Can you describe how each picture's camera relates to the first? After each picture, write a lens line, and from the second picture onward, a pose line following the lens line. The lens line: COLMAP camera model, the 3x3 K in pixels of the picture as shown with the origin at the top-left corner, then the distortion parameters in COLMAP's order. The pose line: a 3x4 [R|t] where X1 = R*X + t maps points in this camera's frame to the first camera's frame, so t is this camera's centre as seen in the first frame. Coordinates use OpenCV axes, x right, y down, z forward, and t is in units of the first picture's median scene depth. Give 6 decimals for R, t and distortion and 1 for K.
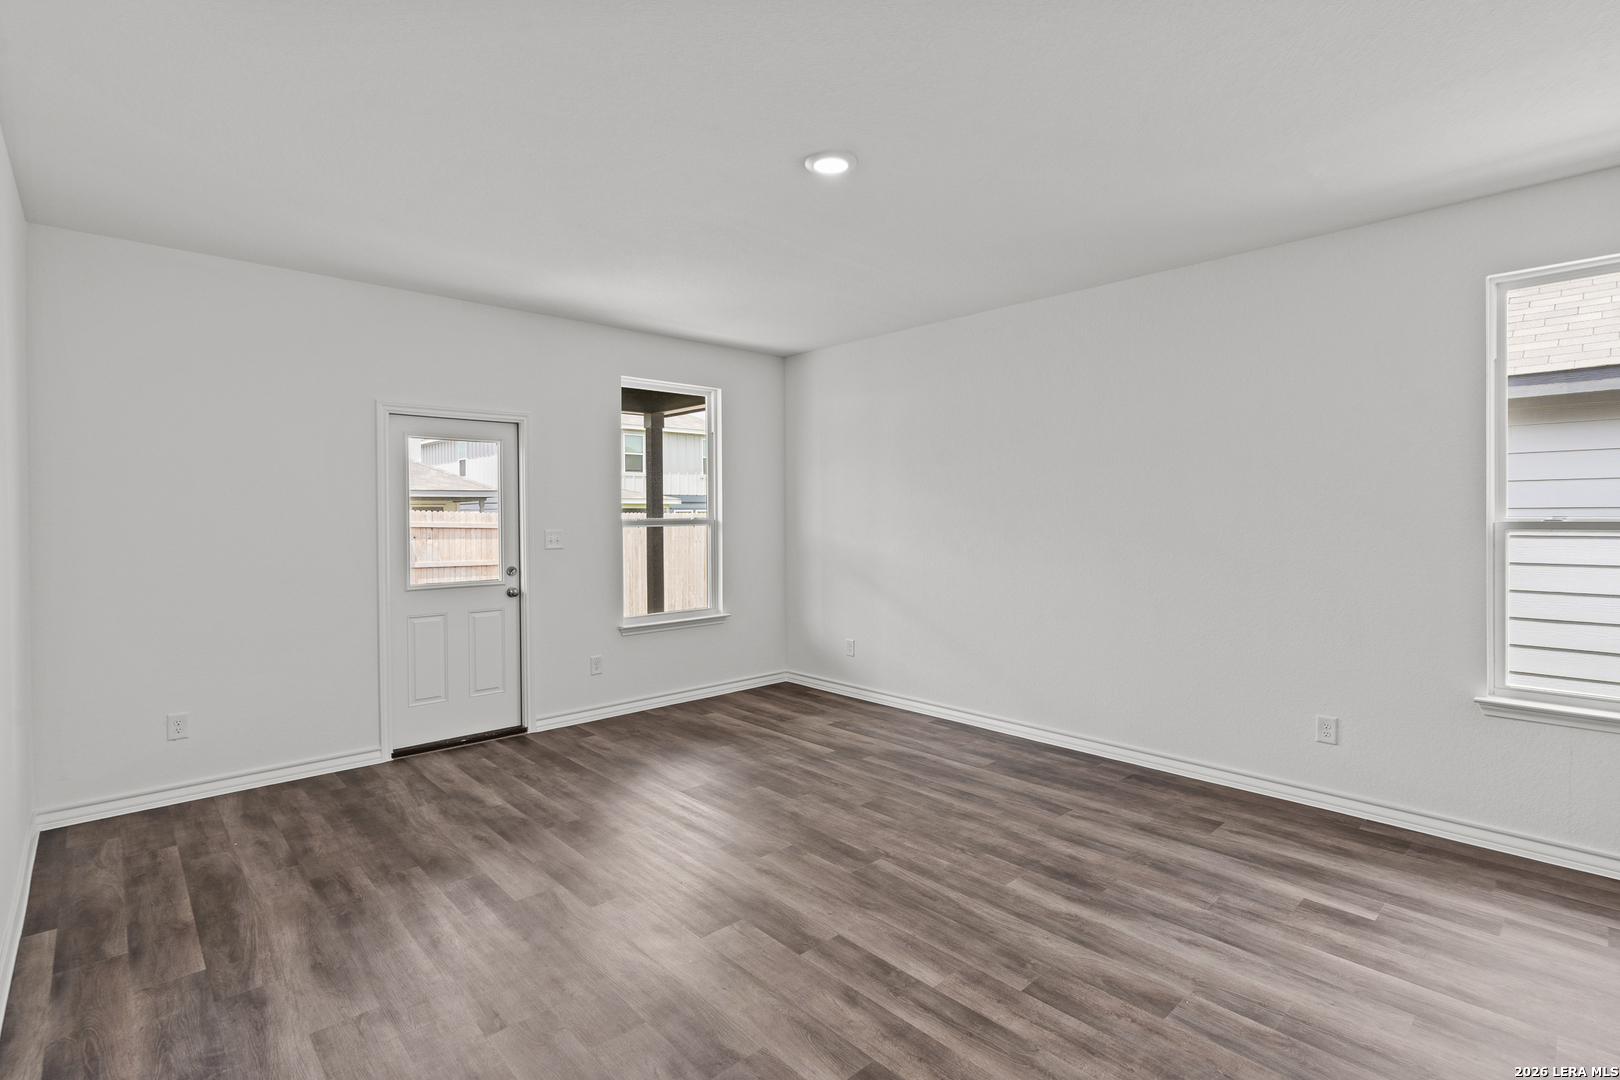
lens RADIAL K [[741.2, 0, 807.1], [0, 741.2, 528.6], [0, 0, 1]] dist [-0.003180, -0.000252]
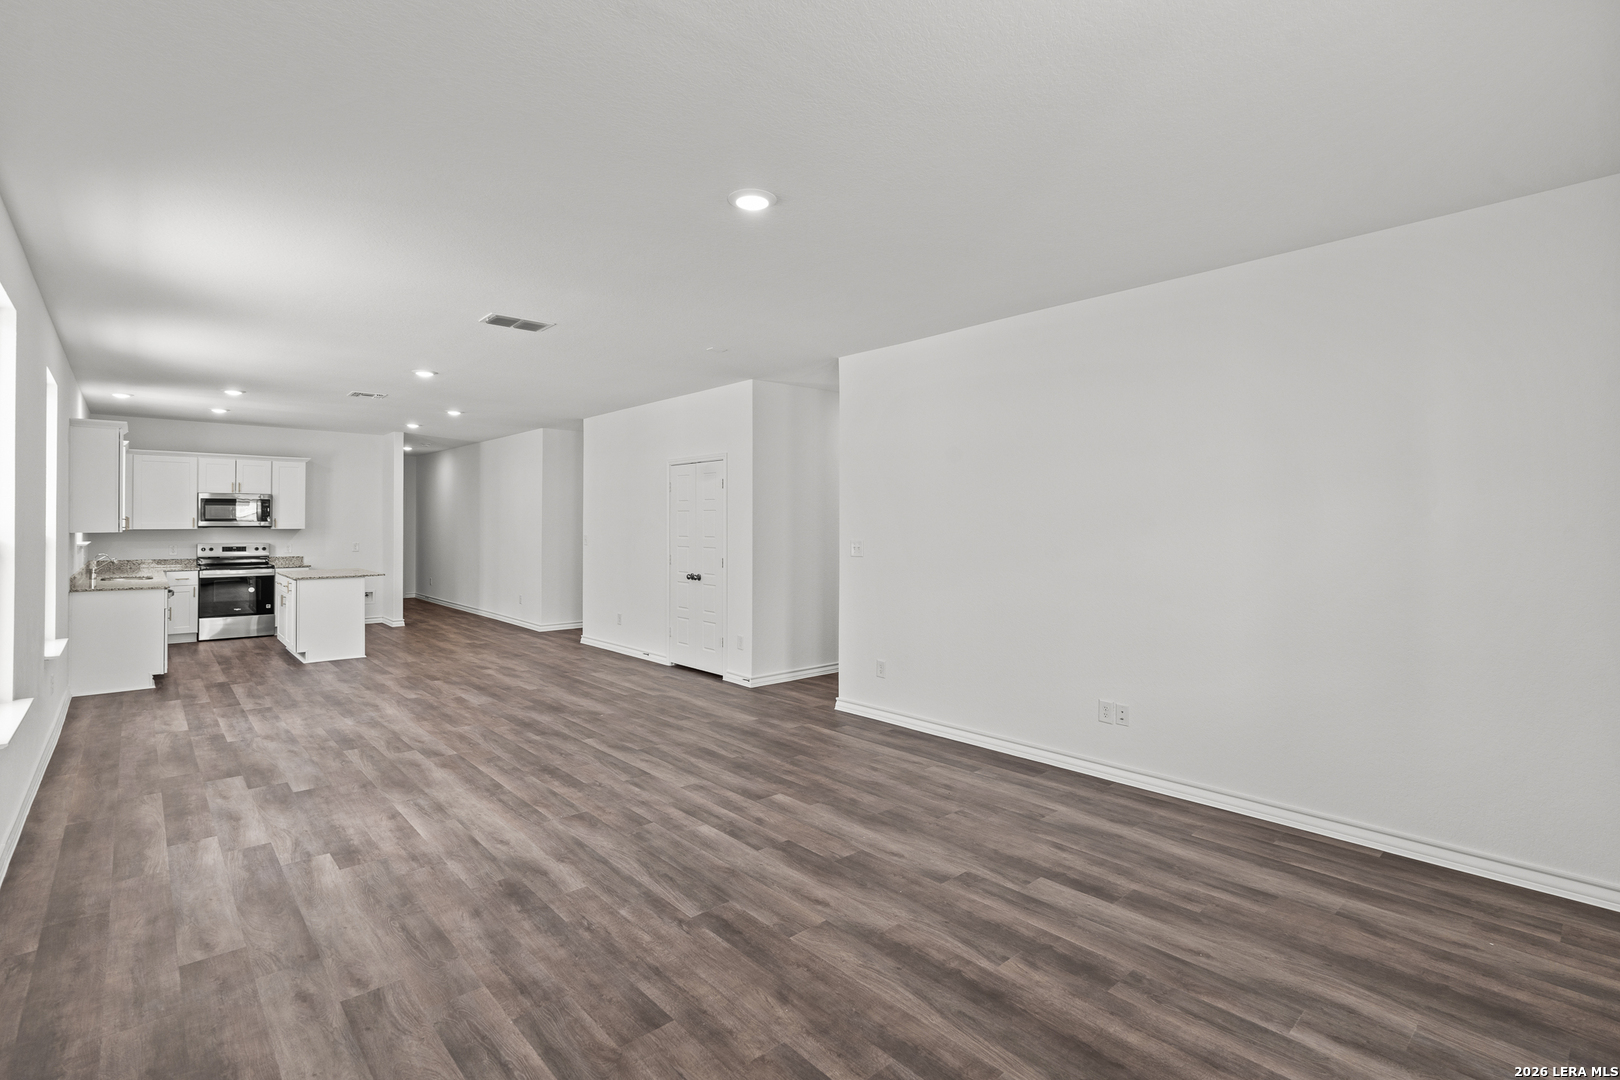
lens RADIAL K [[741.2, 0, 807.7], [0, 741.2, 527.9], [0, 0, 1]] dist [-0.003180, -0.000252]
pose [[-0.999795, 0.003232, 0.019973, -0.063951], [0.003726, 0.999686, 0.024774, -0.045979], [-0.019887, 0.024843, -0.999494, 1.996950]]
